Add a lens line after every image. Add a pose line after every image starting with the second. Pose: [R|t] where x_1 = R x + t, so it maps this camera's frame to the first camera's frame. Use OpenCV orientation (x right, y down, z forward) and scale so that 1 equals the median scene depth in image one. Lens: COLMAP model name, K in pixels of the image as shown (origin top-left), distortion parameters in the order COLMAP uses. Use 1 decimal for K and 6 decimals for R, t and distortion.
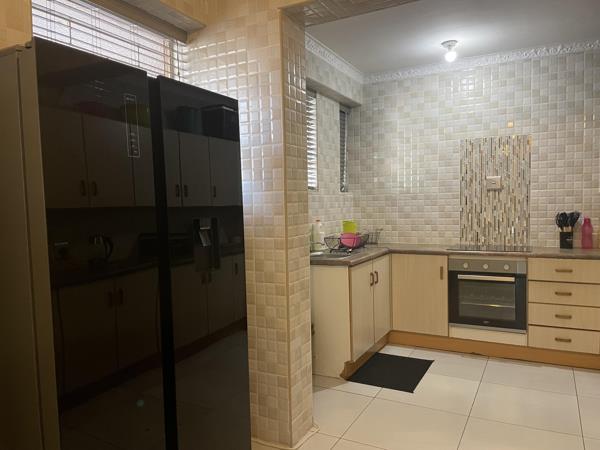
lens RADIAL K [[457.0, 0, 300.1], [0, 457.0, 229.9], [0, 0, 1]] dist [0.085551, -0.114744]
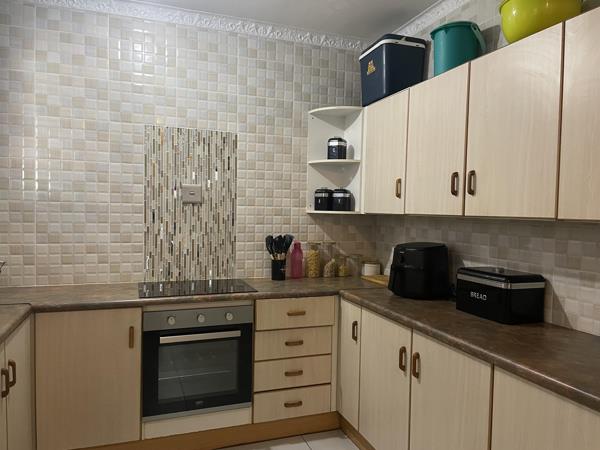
lens RADIAL K [[457.0, 0, 302.2], [0, 457.0, 228.4], [0, 0, 1]] dist [0.085551, -0.114744]
pose [[0.673001, 0.005848, 0.739618, 0.009750], [0.009808, 0.999810, -0.016829, -0.035502], [-0.739576, 0.018581, 0.672816, 0.420569]]
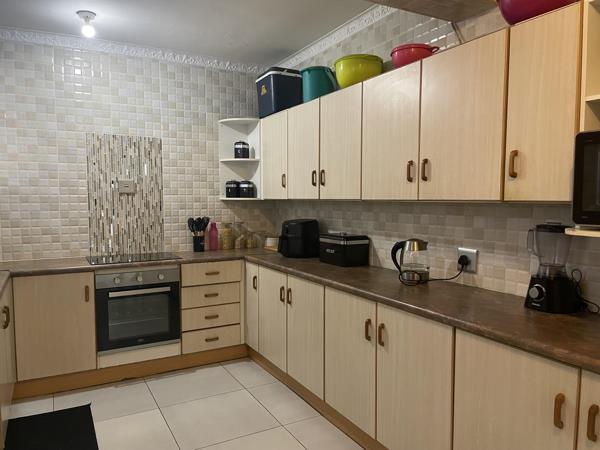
lens RADIAL K [[457.0, 0, 304.7], [0, 457.0, 228.8], [0, 0, 1]] dist [0.085551, -0.114744]
pose [[0.545896, -0.034626, 0.837137, -0.162917], [0.039217, 0.999107, 0.015752, -0.018615], [-0.836935, 0.024231, 0.546766, 0.222564]]
